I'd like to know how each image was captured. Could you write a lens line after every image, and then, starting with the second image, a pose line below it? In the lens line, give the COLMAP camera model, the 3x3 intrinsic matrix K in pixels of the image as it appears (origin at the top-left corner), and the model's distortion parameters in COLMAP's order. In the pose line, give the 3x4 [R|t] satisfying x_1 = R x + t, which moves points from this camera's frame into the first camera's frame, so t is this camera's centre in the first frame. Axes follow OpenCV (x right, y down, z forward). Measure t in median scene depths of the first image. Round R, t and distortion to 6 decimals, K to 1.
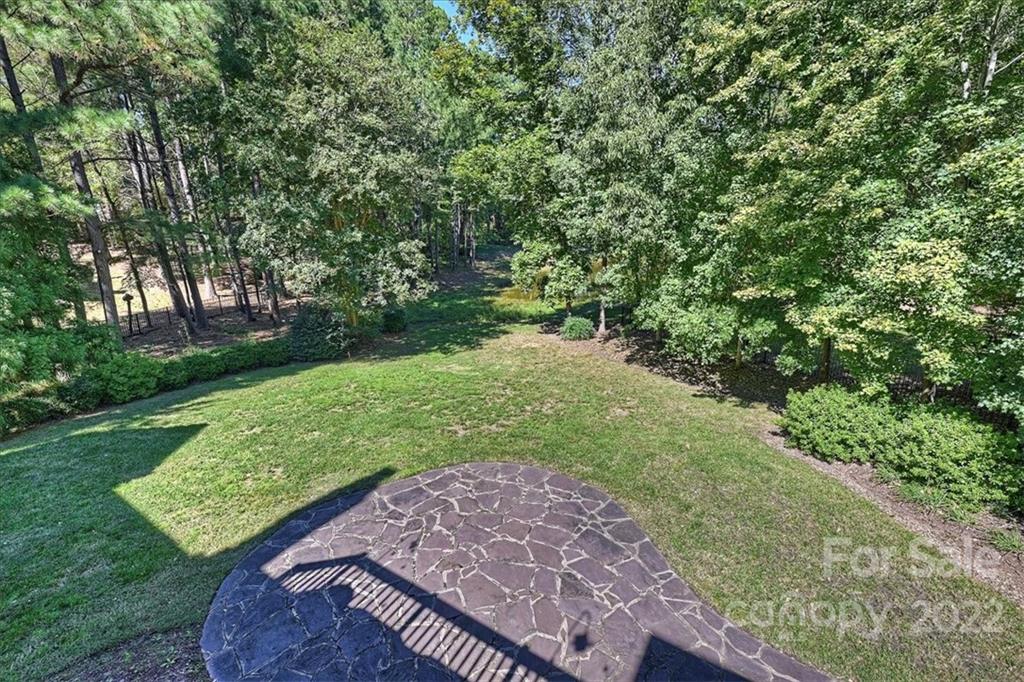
lens RADIAL K [[456.8, 0, 513.6], [0, 456.8, 339.1], [0, 0, 1]] dist [0.001308, -0.000785]
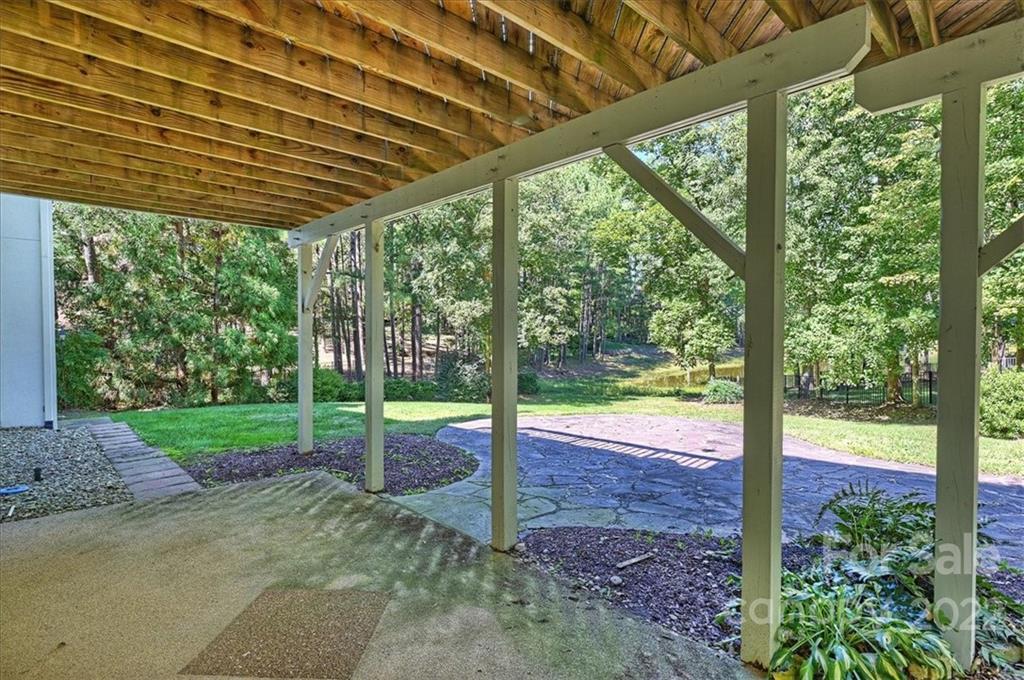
lens RADIAL K [[515.9, 0, 510.1], [0, 515.9, 339.3], [0, 0, 1]] dist [0.001676, 0.000600]
pose [[0.966683, 0.012033, -0.255692, -0.012488], [-0.075570, 0.967787, -0.240160, 0.204151], [0.244565, 0.251481, 0.936453, -0.141462]]
